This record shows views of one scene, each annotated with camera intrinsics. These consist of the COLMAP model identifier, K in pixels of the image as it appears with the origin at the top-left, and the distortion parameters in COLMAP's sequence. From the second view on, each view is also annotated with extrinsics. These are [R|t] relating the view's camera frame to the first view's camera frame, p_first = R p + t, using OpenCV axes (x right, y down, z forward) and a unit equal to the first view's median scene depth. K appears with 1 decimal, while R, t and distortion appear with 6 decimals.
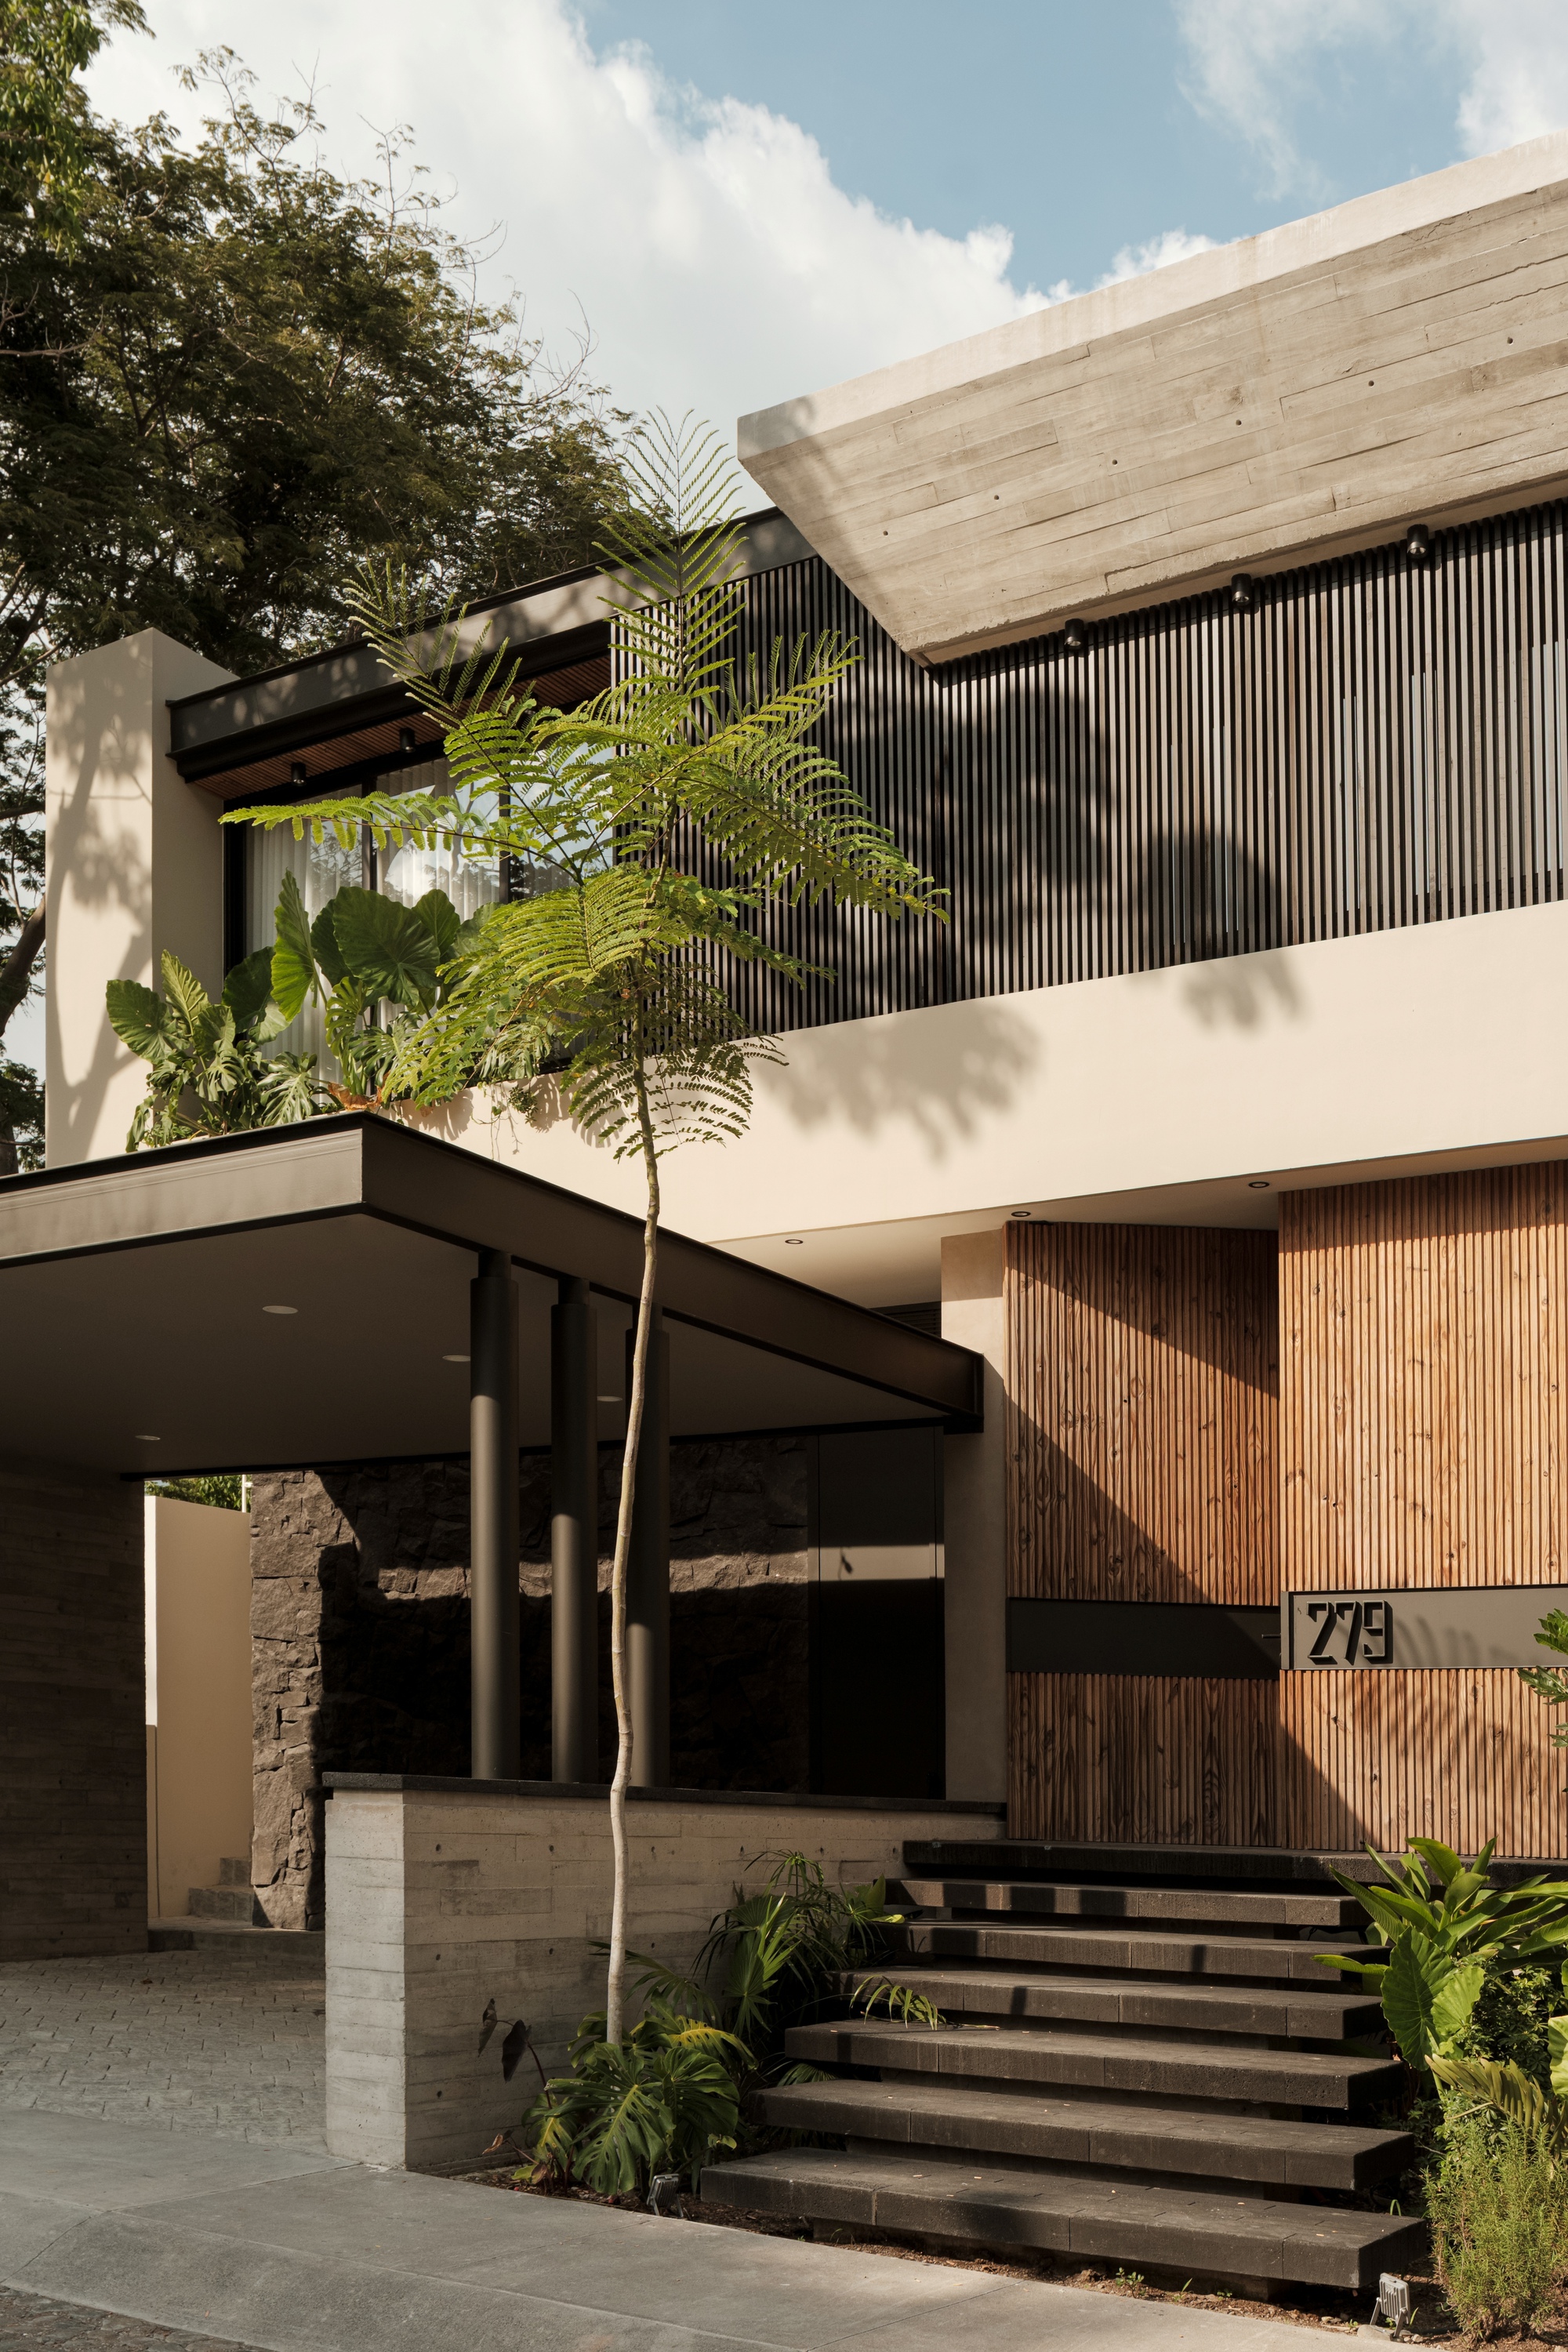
lens RADIAL K [[2550.6, 0, 784.0], [0, 2550.6, 1176.0], [0, 0, 1]] dist [-0.028228, -0.016853]
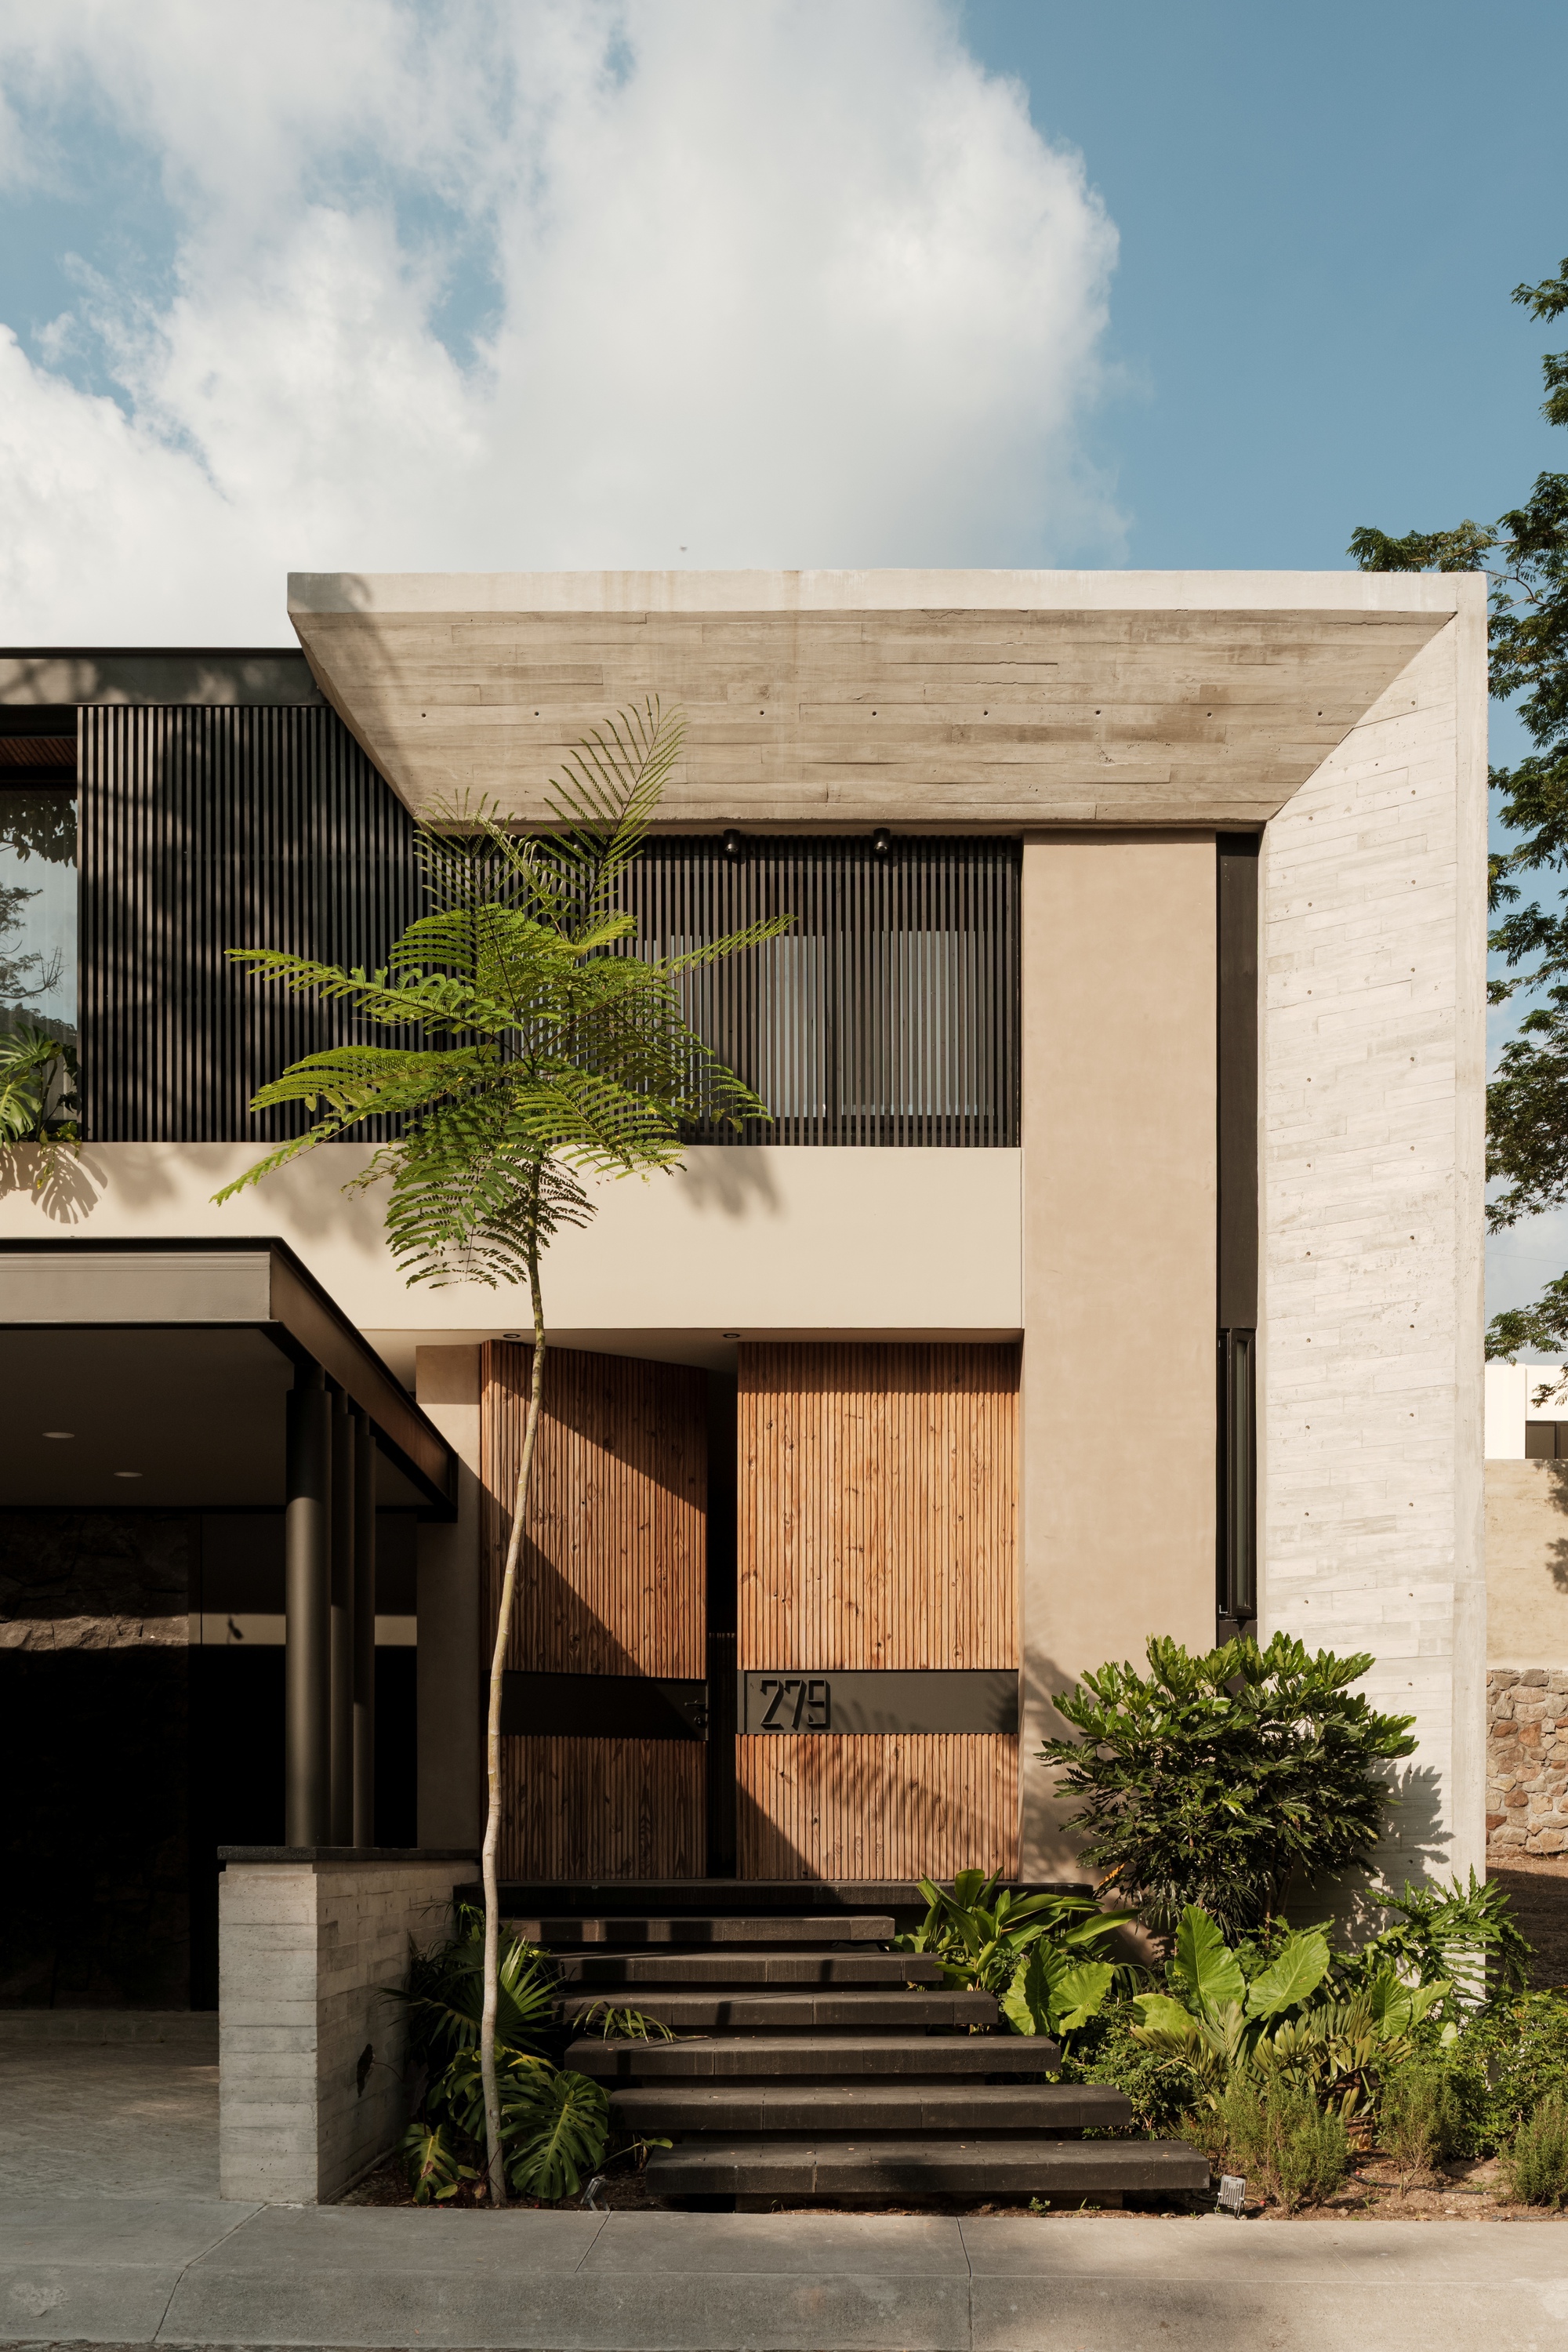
lens RADIAL K [[2574.8, 0, 784.9], [0, 2574.8, 1096.2], [0, 0, 1]] dist [-0.020574, 0.016629]
pose [[0.807487, 0.133190, 0.574653, -0.523100], [-0.115907, 0.991010, -0.066822, -0.031096], [-0.578386, -0.012649, 0.815665, -0.028220]]
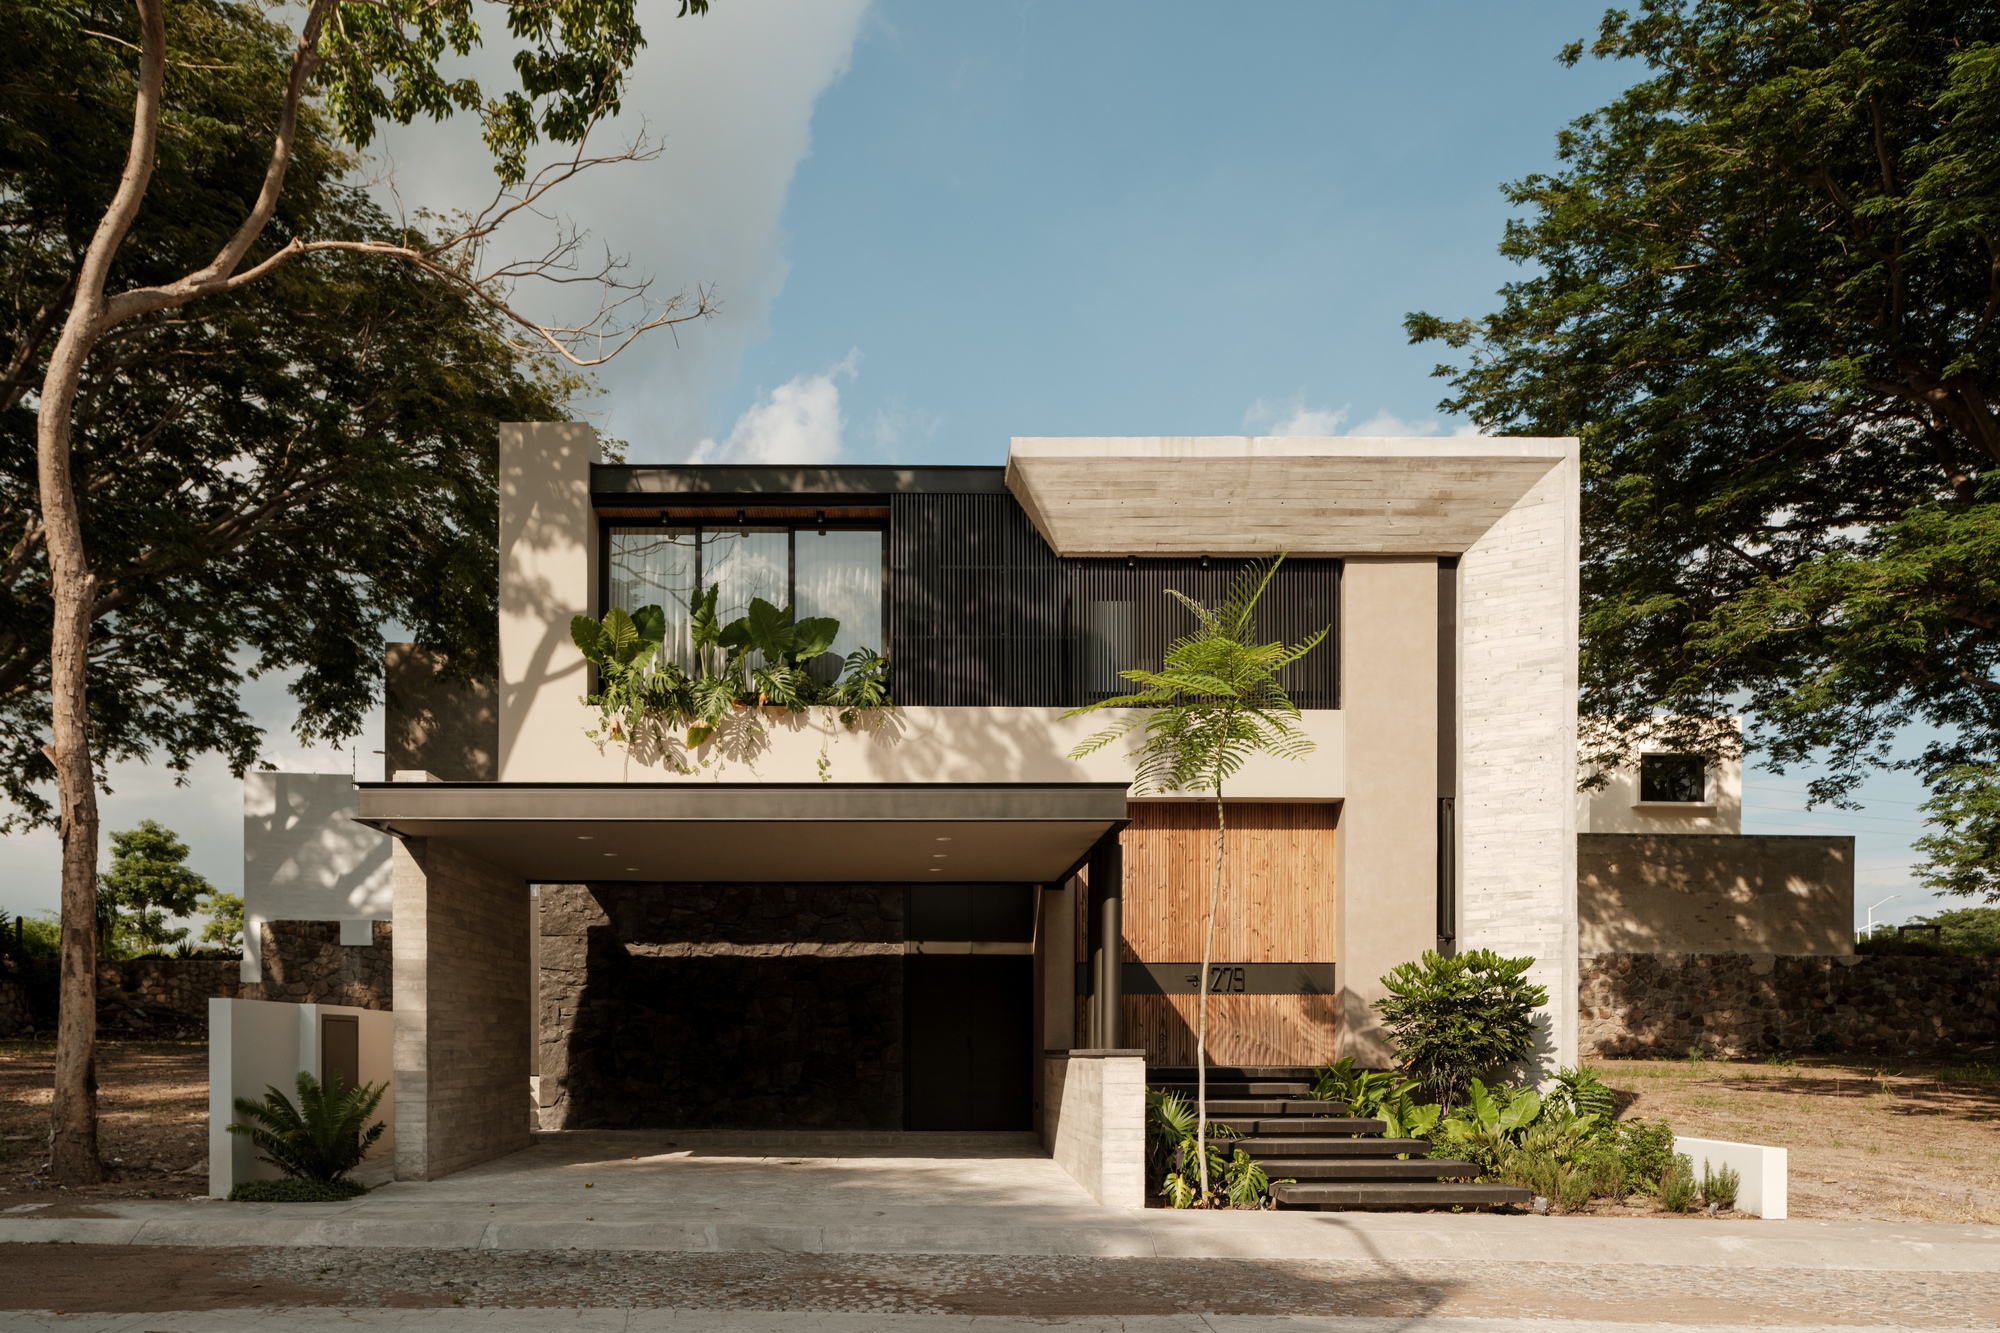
lens RADIAL K [[1519.5, 0, 957.4], [0, 1519.5, 598.5], [0, 0, 1]] dist [0.005956, 0.001392]
pose [[0.802215, 0.140800, 0.580195, -0.950598], [-0.121383, 0.989961, -0.072408, -0.058570], [-0.584566, -0.012339, 0.811252, -0.088234]]
